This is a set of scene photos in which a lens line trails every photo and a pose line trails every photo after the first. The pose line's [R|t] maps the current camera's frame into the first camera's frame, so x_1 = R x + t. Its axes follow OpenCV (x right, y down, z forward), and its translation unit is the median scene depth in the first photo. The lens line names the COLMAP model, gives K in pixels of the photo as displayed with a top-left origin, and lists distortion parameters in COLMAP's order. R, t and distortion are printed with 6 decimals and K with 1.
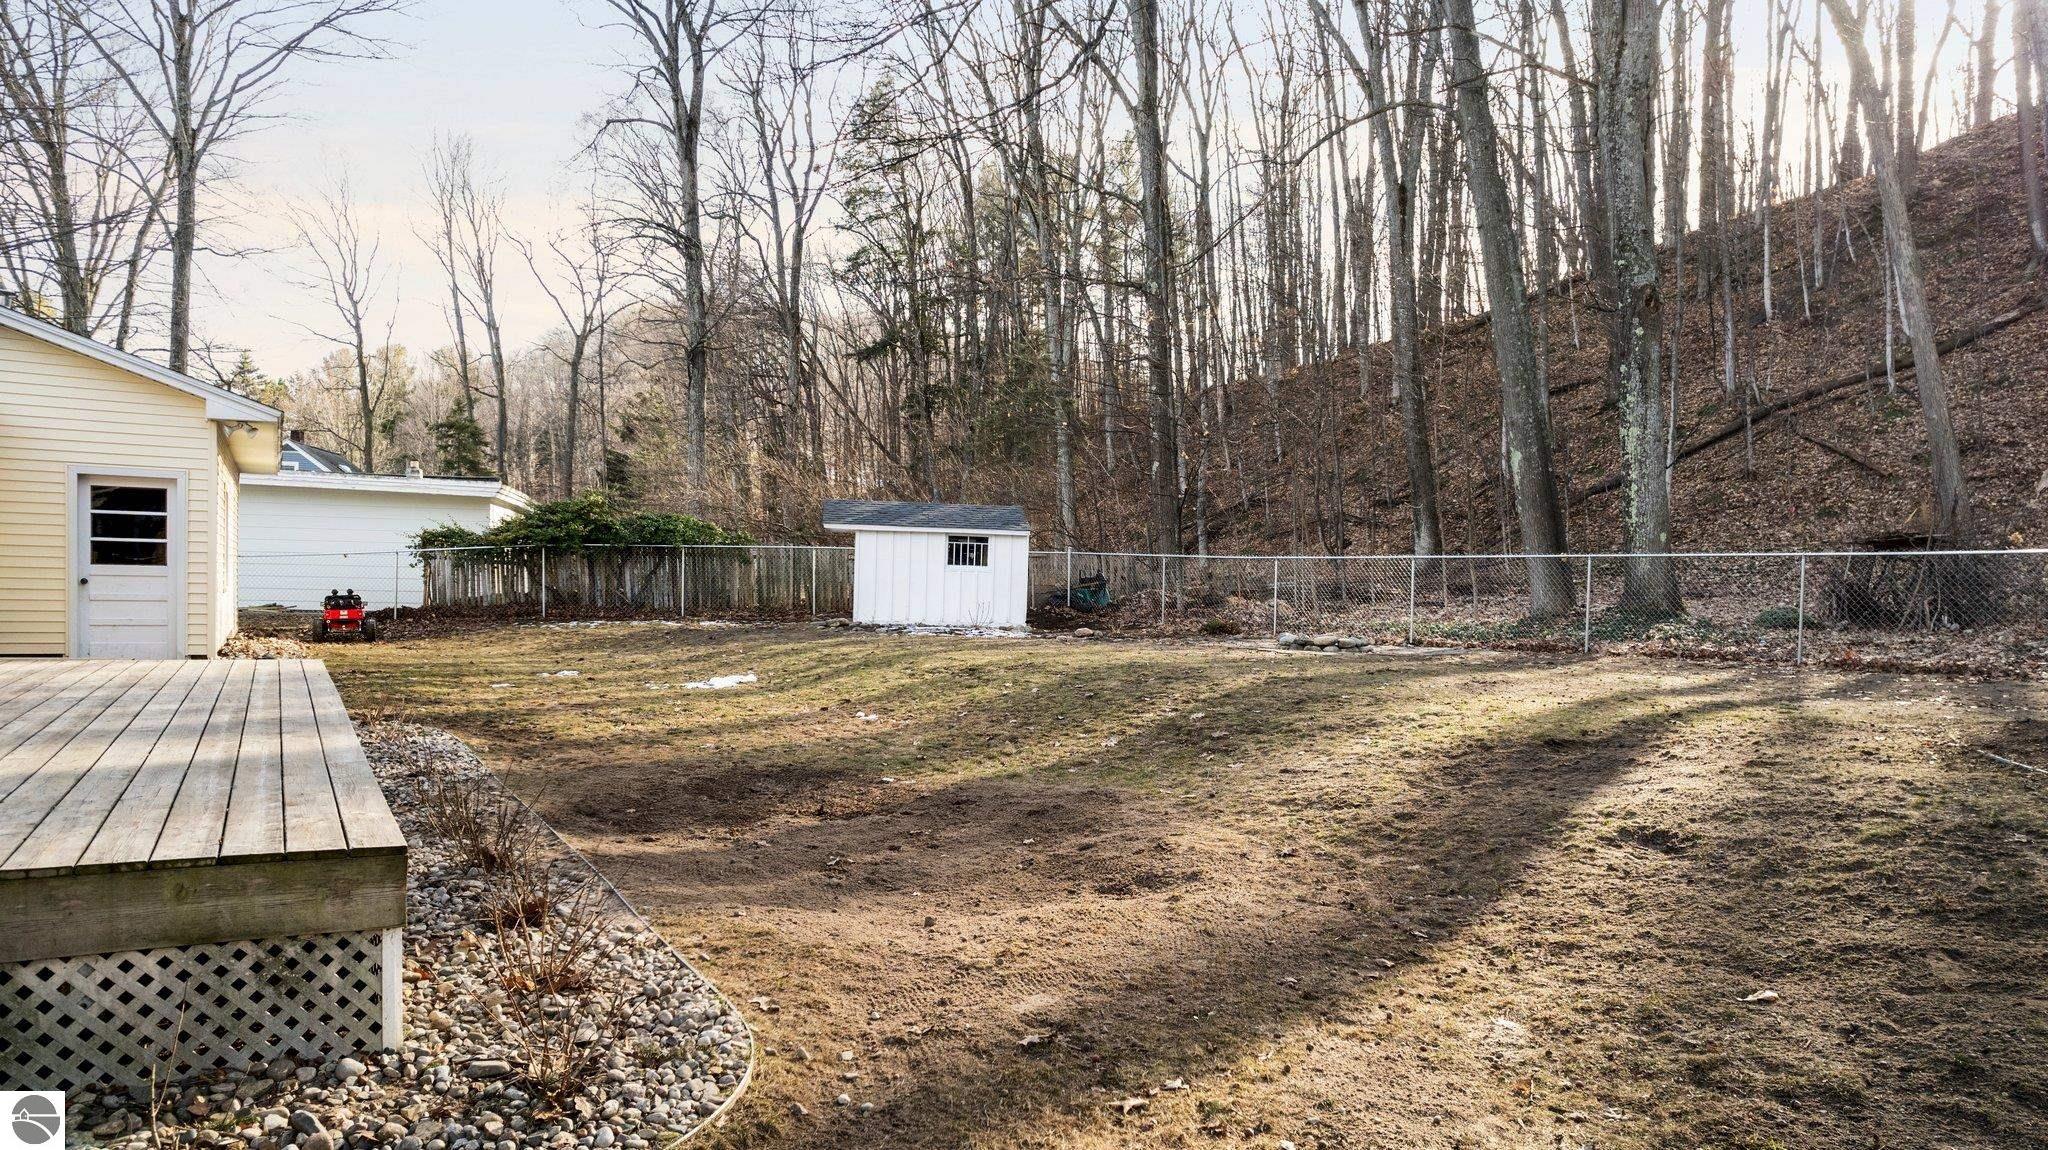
lens RADIAL K [[1343.7, 0, 1021.2], [0, 1343.7, 597.9], [0, 0, 1]] dist [-0.004322, 0.000409]
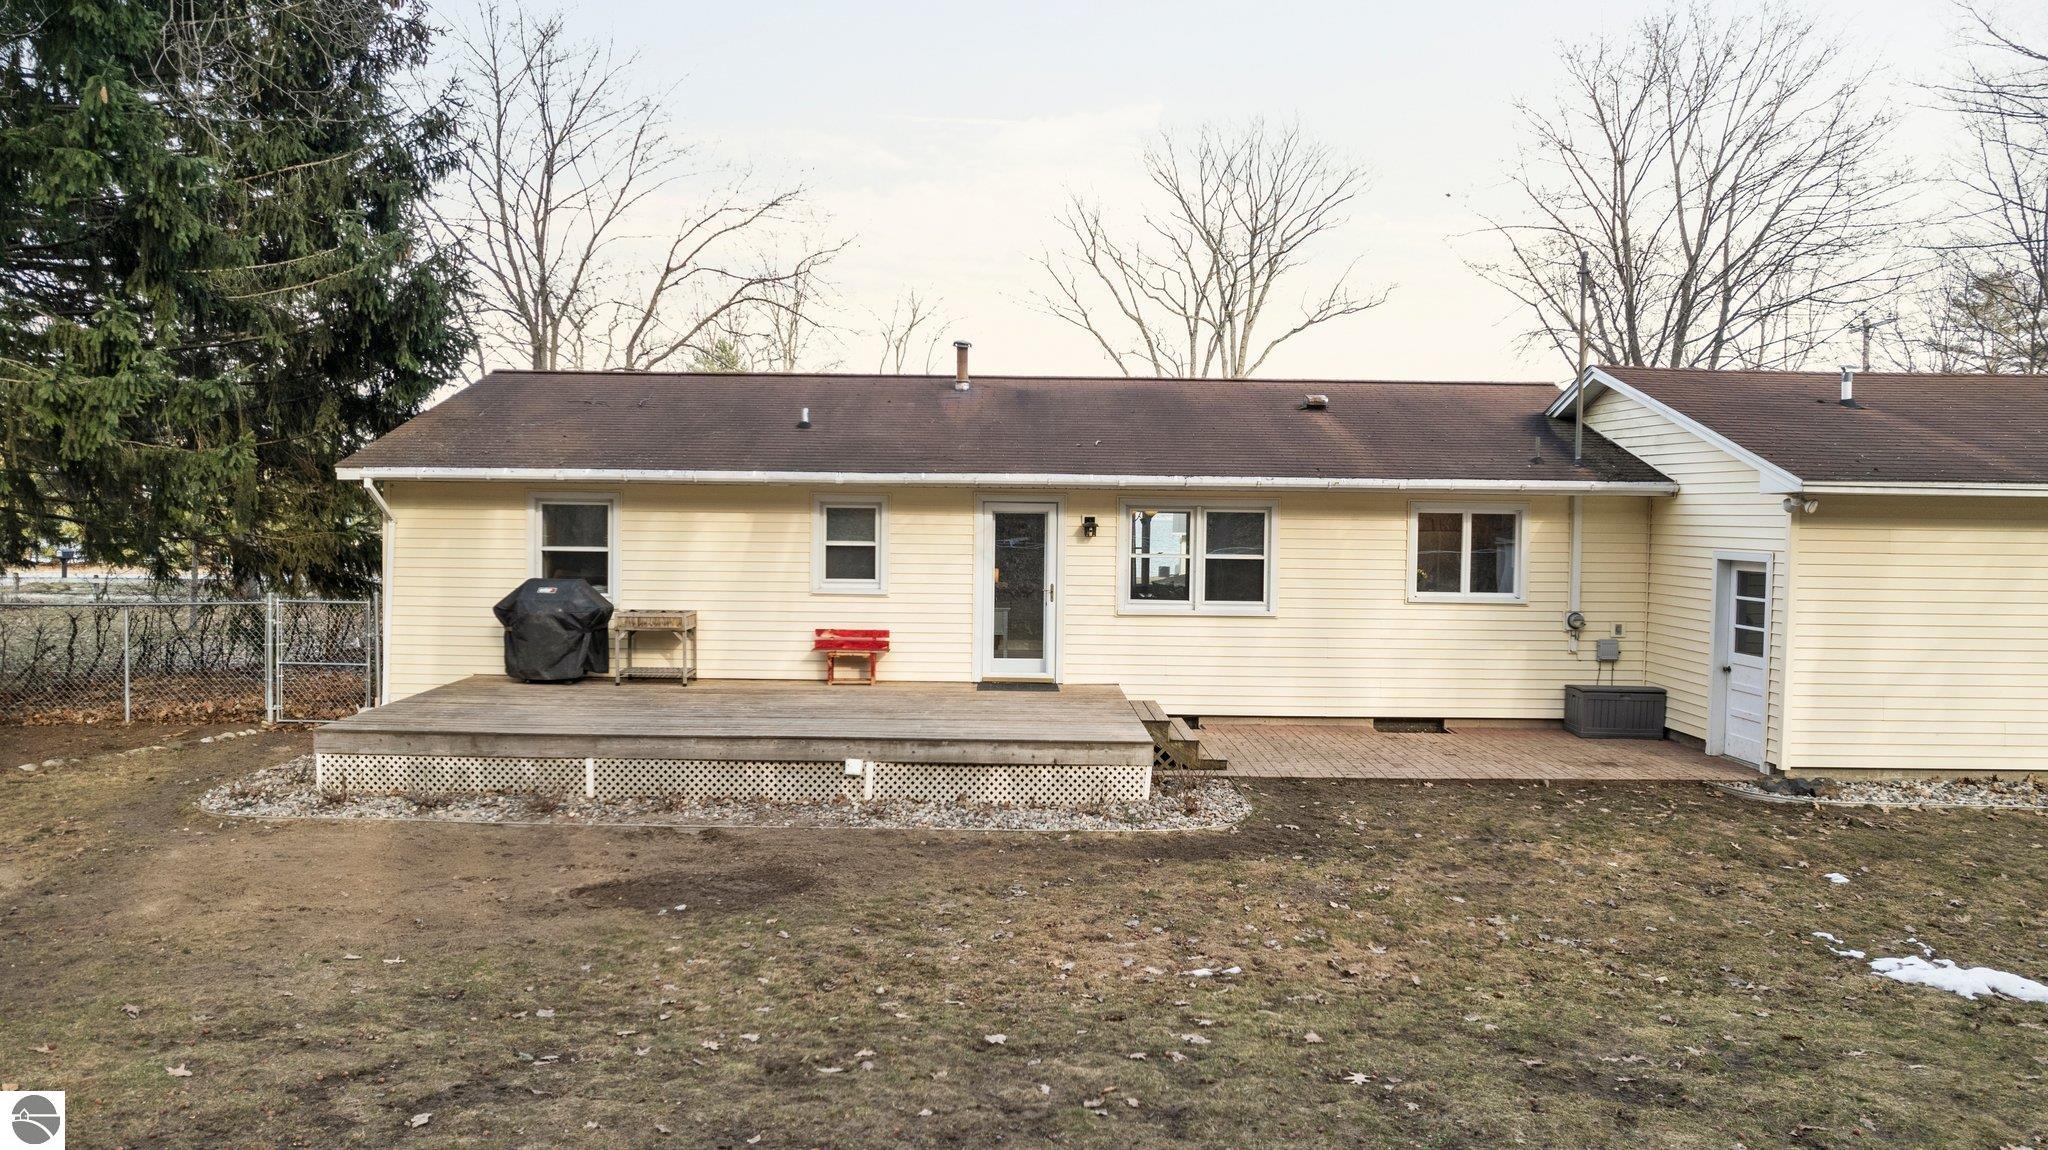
lens RADIAL K [[1304.1, 0, 1024.0], [0, 1304.1, 575.0], [0, 0, 1]] dist [-0.048174, 0.000148]
pose [[-0.497616, 0.008208, -0.867359, 0.205612], [-0.036489, 0.998872, 0.030387, -0.051433], [0.866630, 0.046770, -0.496755, 0.580378]]
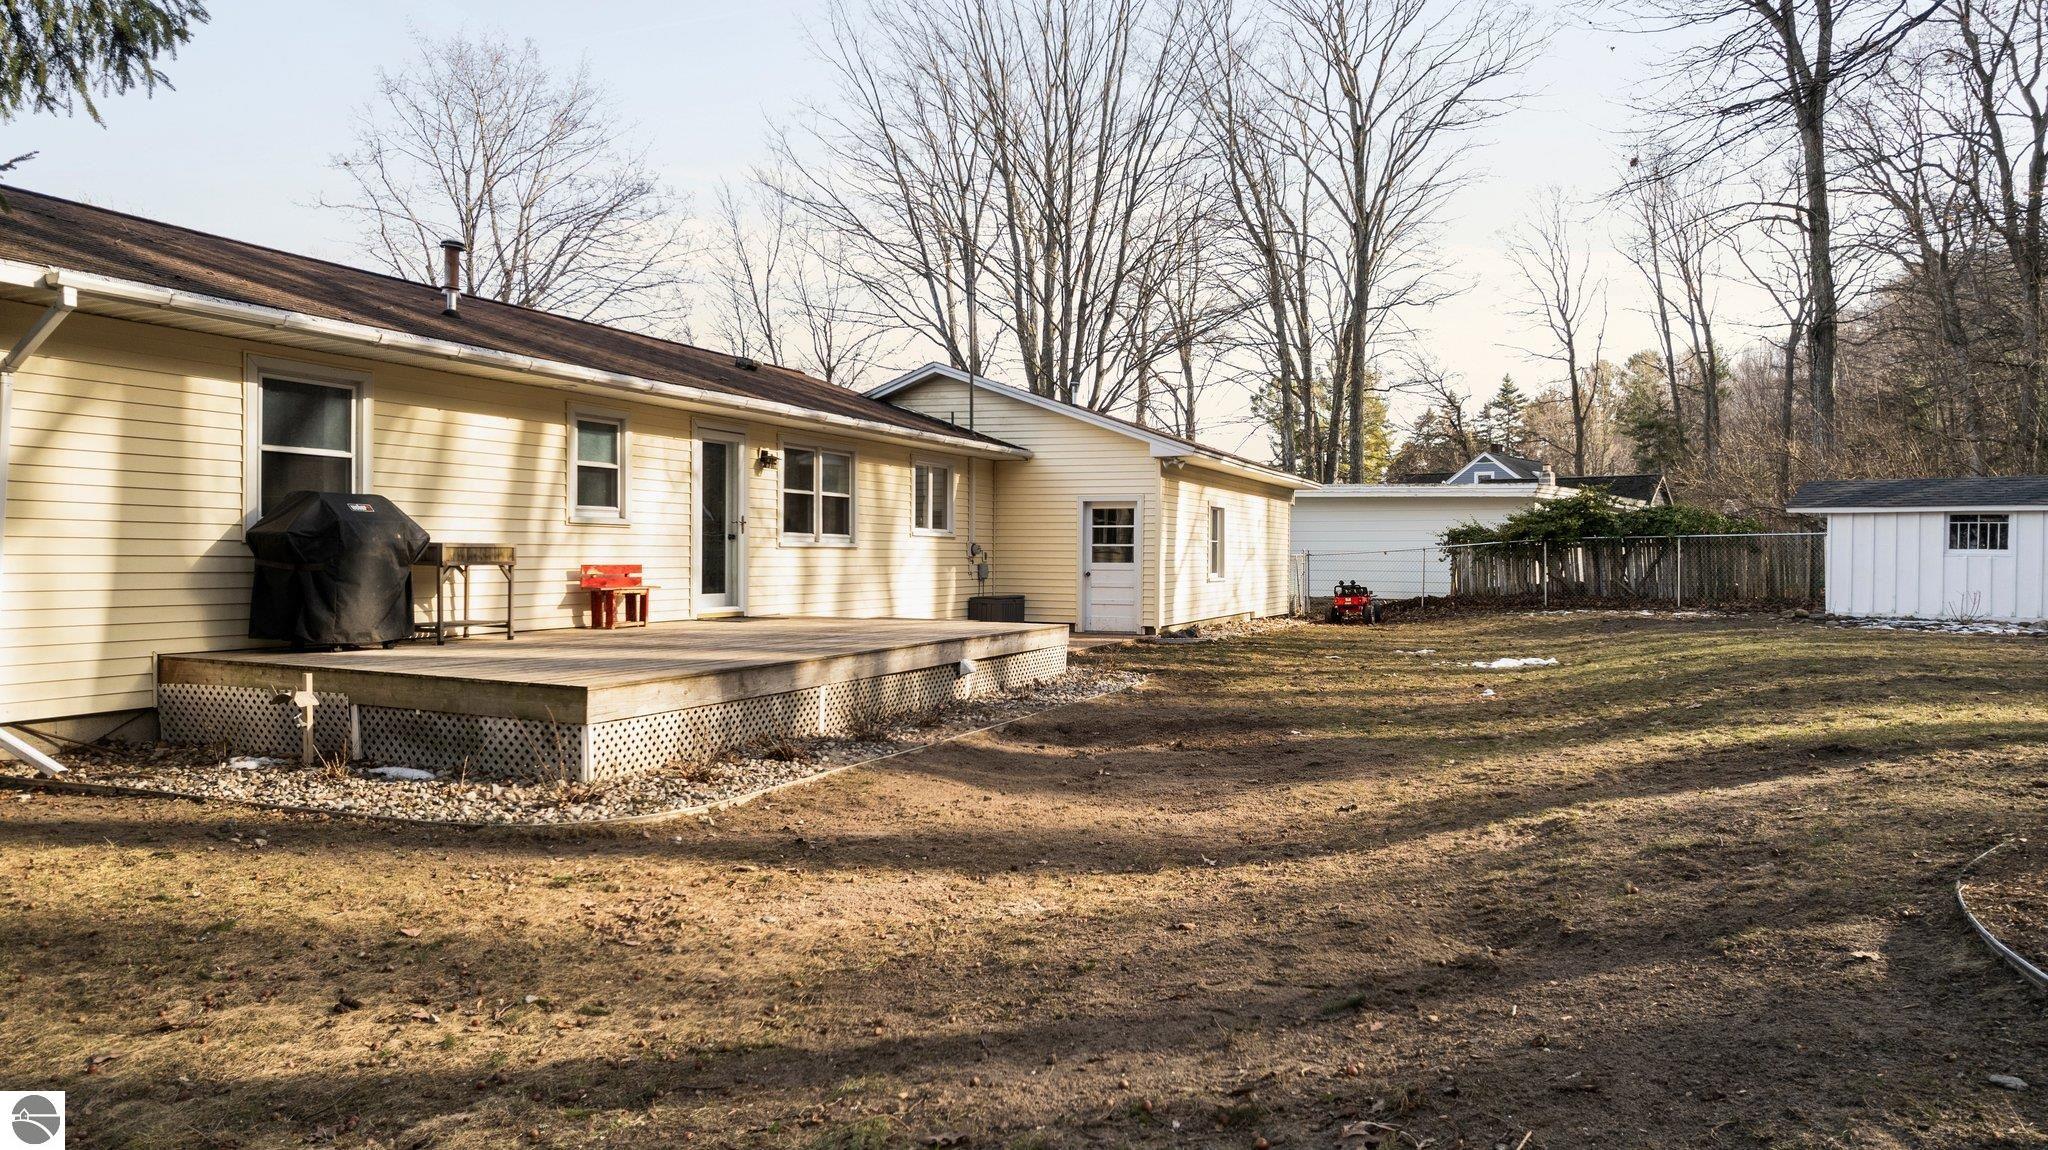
lens RADIAL K [[1304.1, 0, 1024.0], [0, 1304.1, 575.0], [0, 0, 1]] dist [-0.048174, 0.000148]
pose [[0.606896, -0.007980, -0.794741, 0.228078], [-0.003186, 0.999917, -0.012473, 0.003942], [0.794775, 0.010102, 0.606820, 0.041284]]
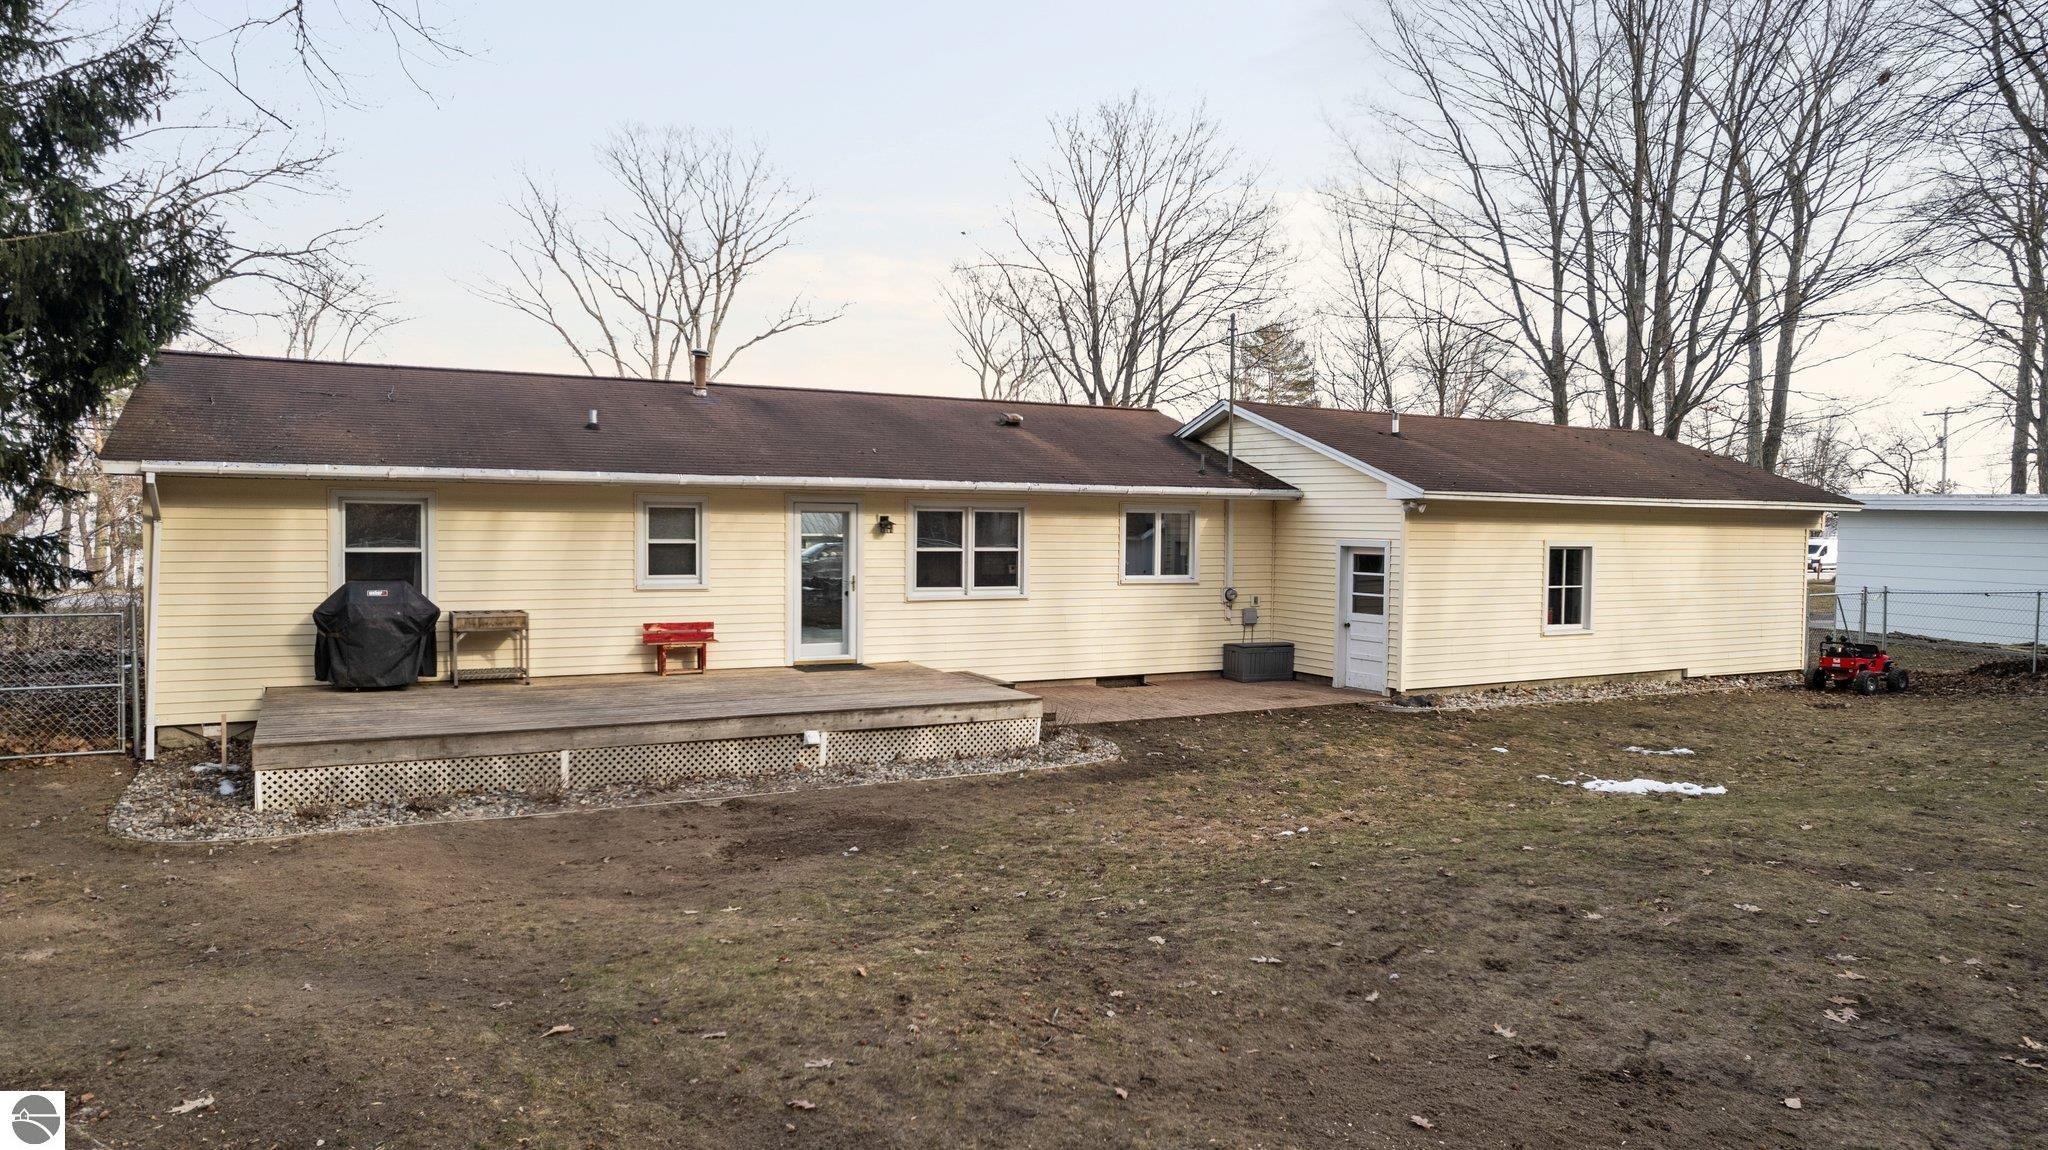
lens RADIAL K [[1304.1, 0, 1024.0], [0, 1304.1, 575.0], [0, 0, 1]] dist [-0.048174, 0.000148]
pose [[-0.019134, 0.014401, -0.999713, 0.352225], [-0.024989, 0.999577, 0.014878, -0.042176], [0.999505, 0.025267, -0.018766, 0.396974]]
